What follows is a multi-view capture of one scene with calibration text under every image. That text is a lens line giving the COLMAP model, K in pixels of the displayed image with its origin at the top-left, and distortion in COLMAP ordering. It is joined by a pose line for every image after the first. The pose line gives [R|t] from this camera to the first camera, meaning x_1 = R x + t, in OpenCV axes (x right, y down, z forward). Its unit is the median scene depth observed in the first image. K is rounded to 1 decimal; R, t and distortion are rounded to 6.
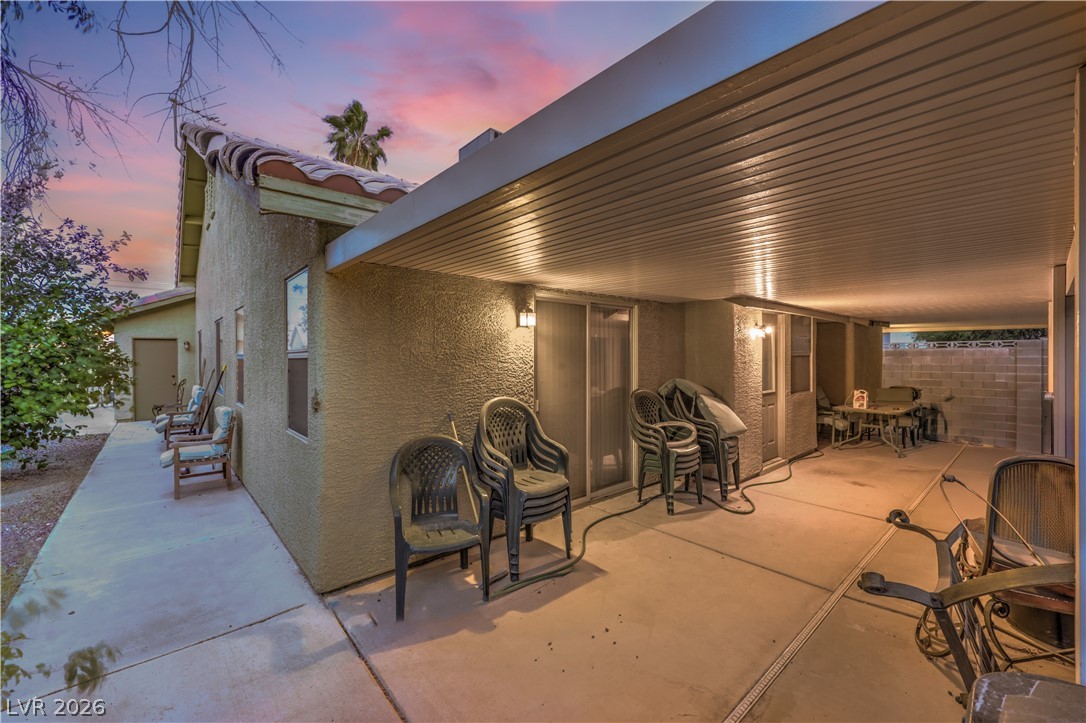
lens RADIAL K [[446.0, 0, 545.0], [0, 446.0, 357.3], [0, 0, 1]] dist [-0.000699, 0.000000]
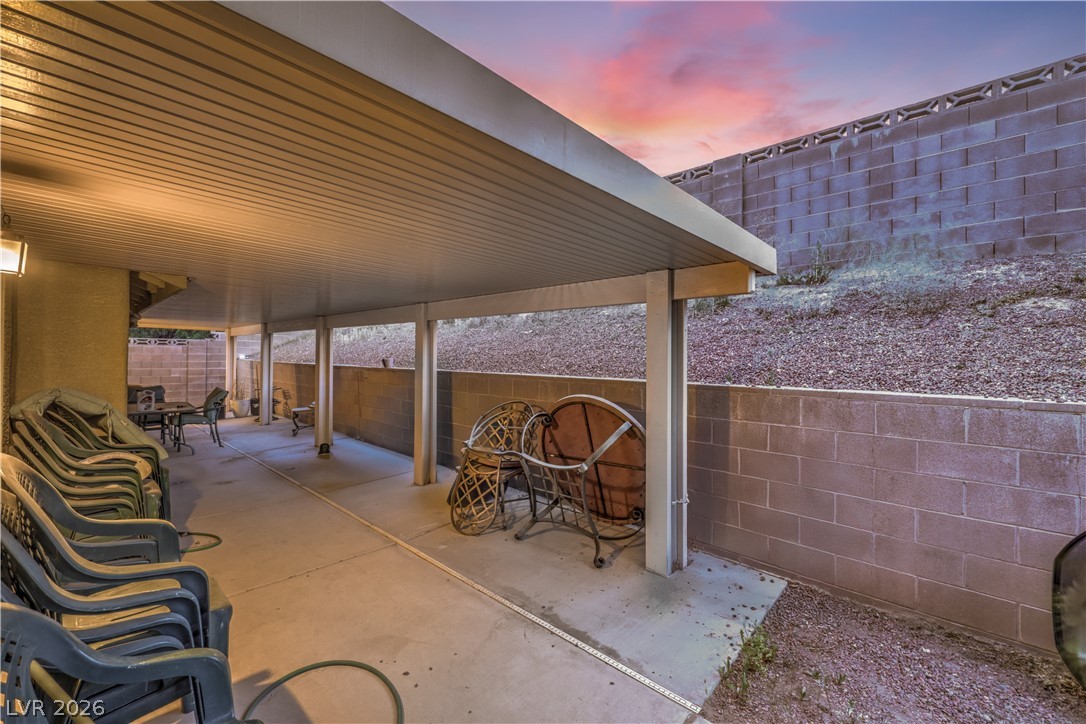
lens RADIAL K [[446.0, 0, 545.0], [0, 446.0, 357.8], [0, 0, 1]] dist [-0.000699, 0.000000]
pose [[-0.096297, 0.001365, 0.995352, -0.172413], [-0.010186, 0.999945, -0.002357, 0.001947], [-0.995300, -0.010365, -0.096278, 0.192164]]
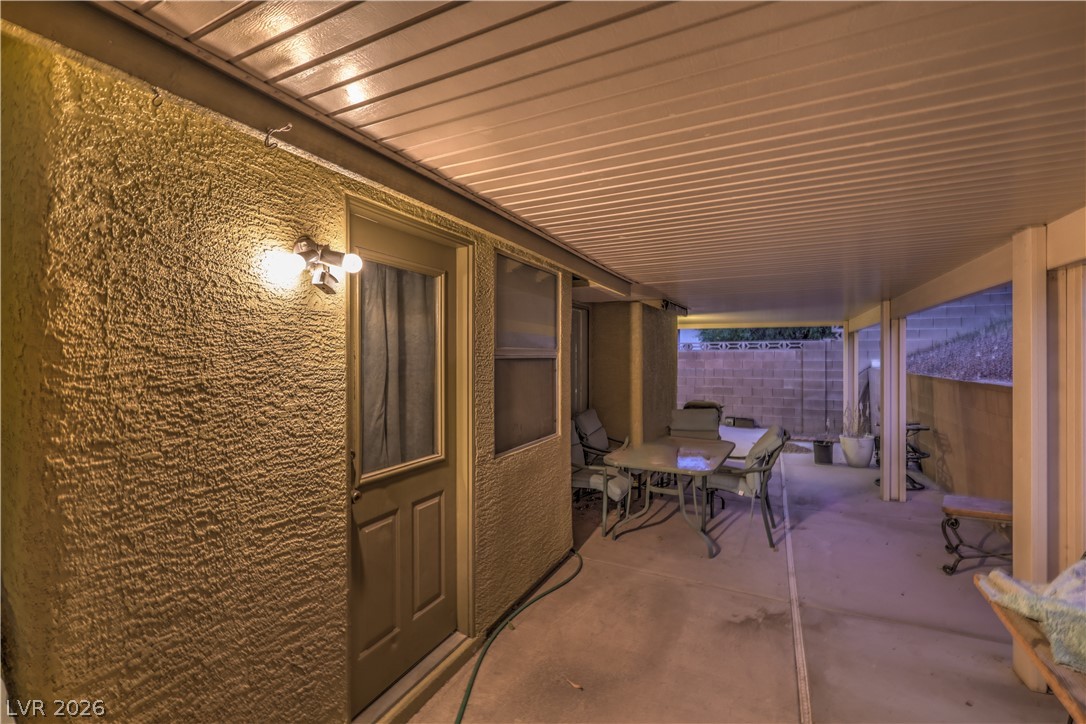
lens RADIAL K [[446.0, 0, 545.0], [0, 446.0, 357.8], [0, 0, 1]] dist [-0.000699, 0.000000]
pose [[0.931743, 0.003349, 0.363103, 0.264199], [-0.003150, 0.999994, -0.001141, -0.002744], [-0.363105, -0.000081, 0.931748, 0.362981]]
